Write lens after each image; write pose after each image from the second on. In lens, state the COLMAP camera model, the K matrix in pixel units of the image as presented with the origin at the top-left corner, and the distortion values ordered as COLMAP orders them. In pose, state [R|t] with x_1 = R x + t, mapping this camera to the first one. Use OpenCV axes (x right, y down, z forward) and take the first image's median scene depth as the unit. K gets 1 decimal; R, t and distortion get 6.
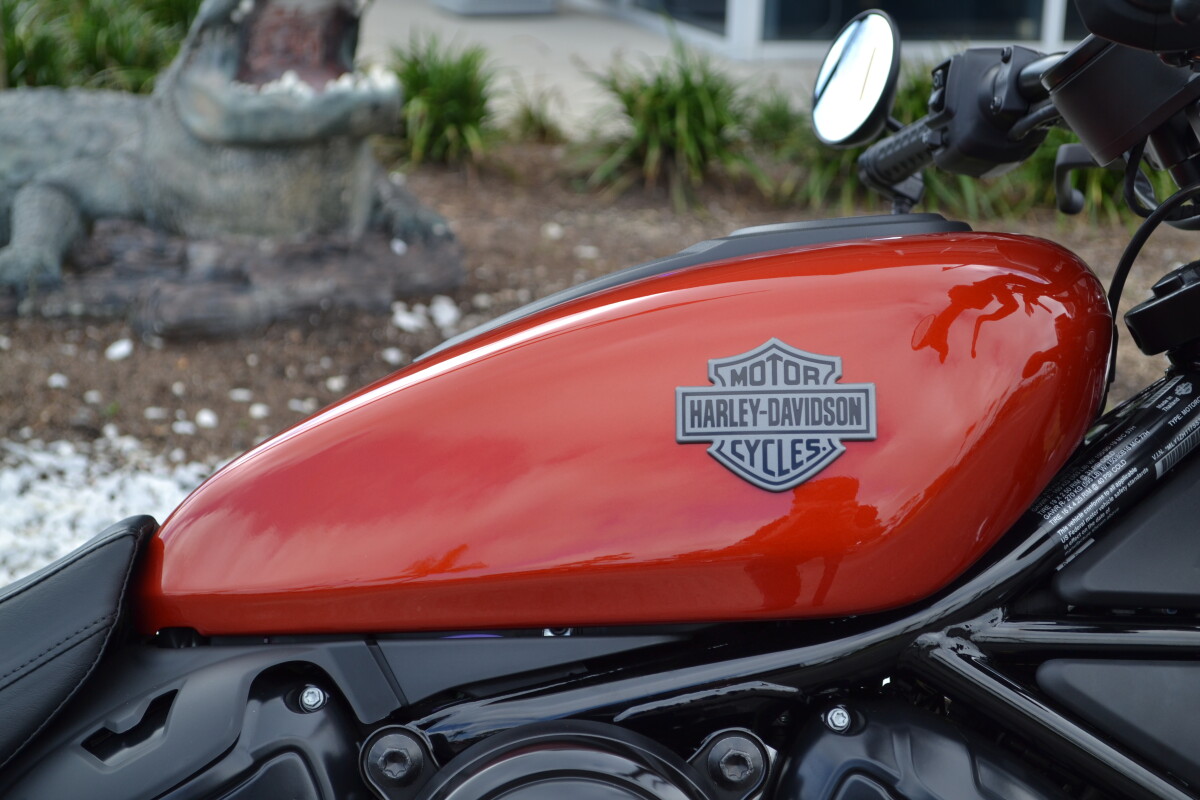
lens RADIAL K [[2479.8, 0, 600.0], [0, 2479.8, 400.0], [0, 0, 1]] dist [0.071824, 0.212706]
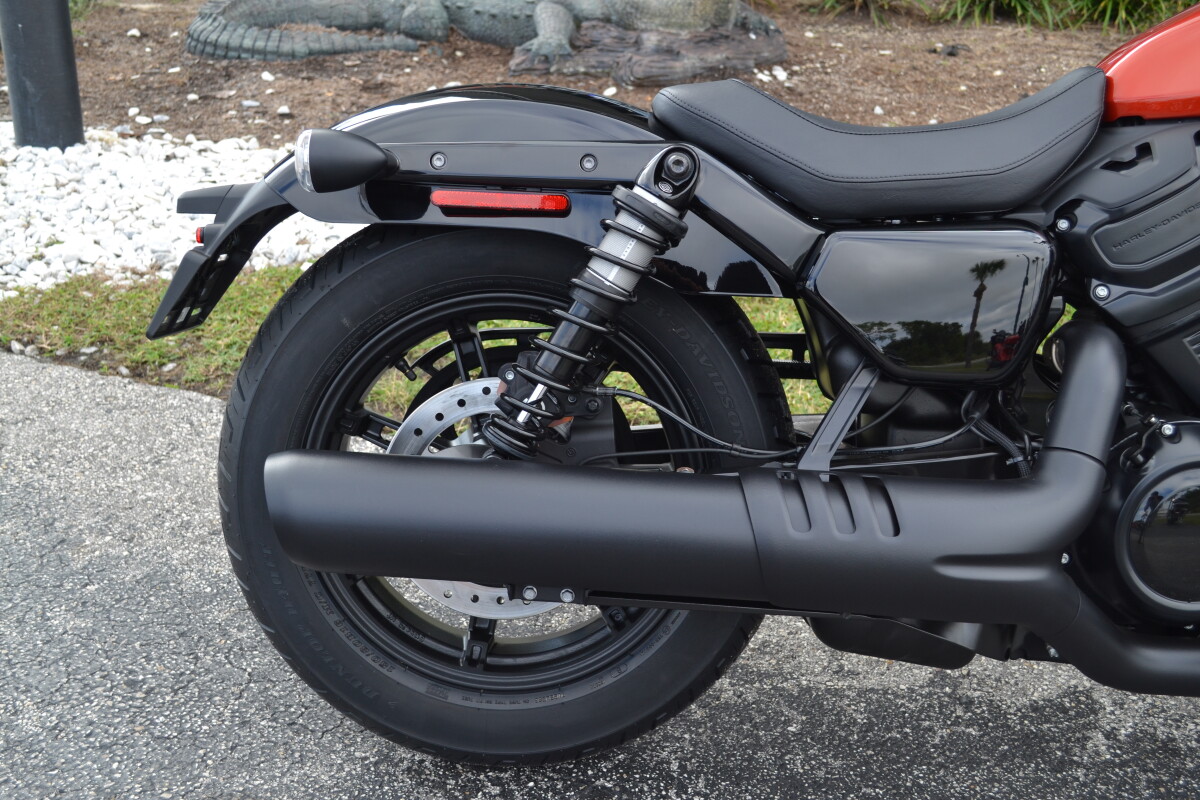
lens RADIAL K [[1438.7, 0, 572.8], [0, 1438.7, 398.5], [0, 0, 1]] dist [-0.036855, -0.003910]
pose [[0.999405, 0.010067, -0.032996, -0.599751], [-0.005126, 0.989191, 0.146542, 0.154496], [0.034114, -0.146285, 0.988654, -0.195950]]
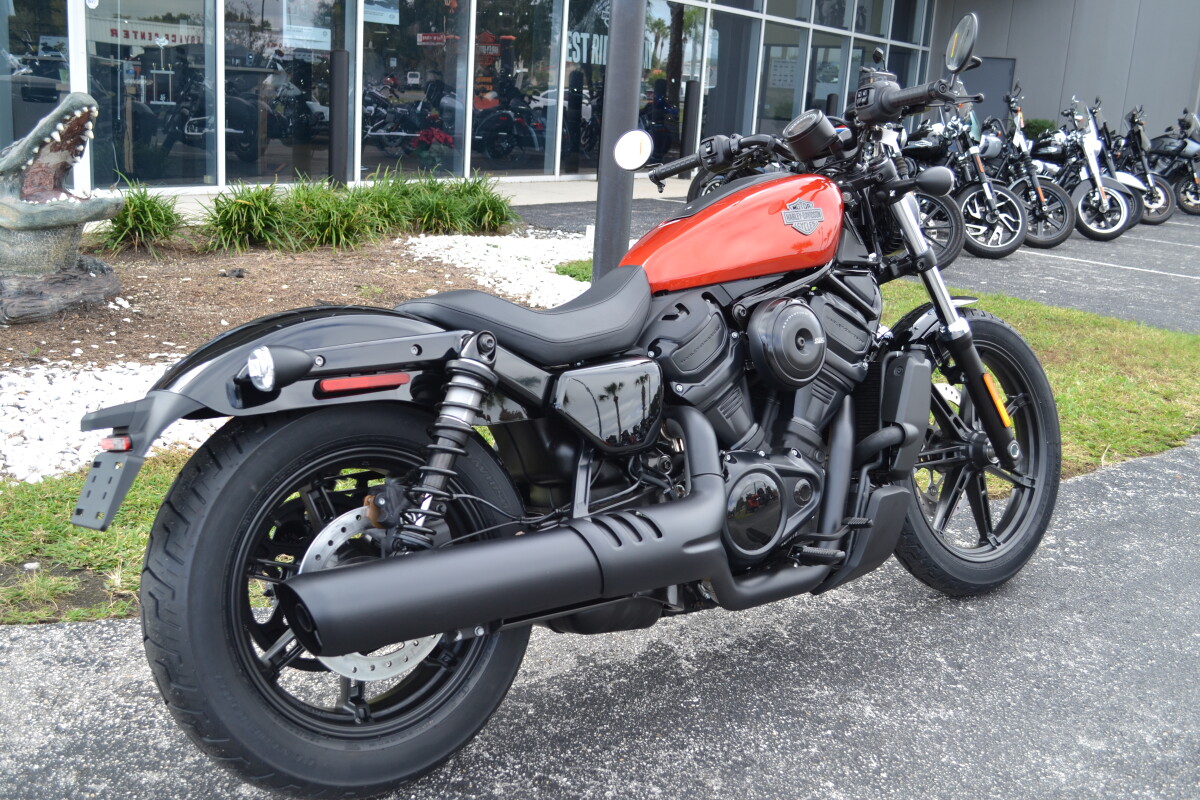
lens RADIAL K [[1245.9, 0, 600.0], [0, 1245.9, 400.0], [0, 0, 1]] dist [-0.006496, -0.160193]
pose [[0.783410, -0.133482, 0.607002, -1.381177], [0.126195, 0.990483, 0.054942, 0.141958], [-0.608558, 0.033559, 0.792799, -0.358708]]
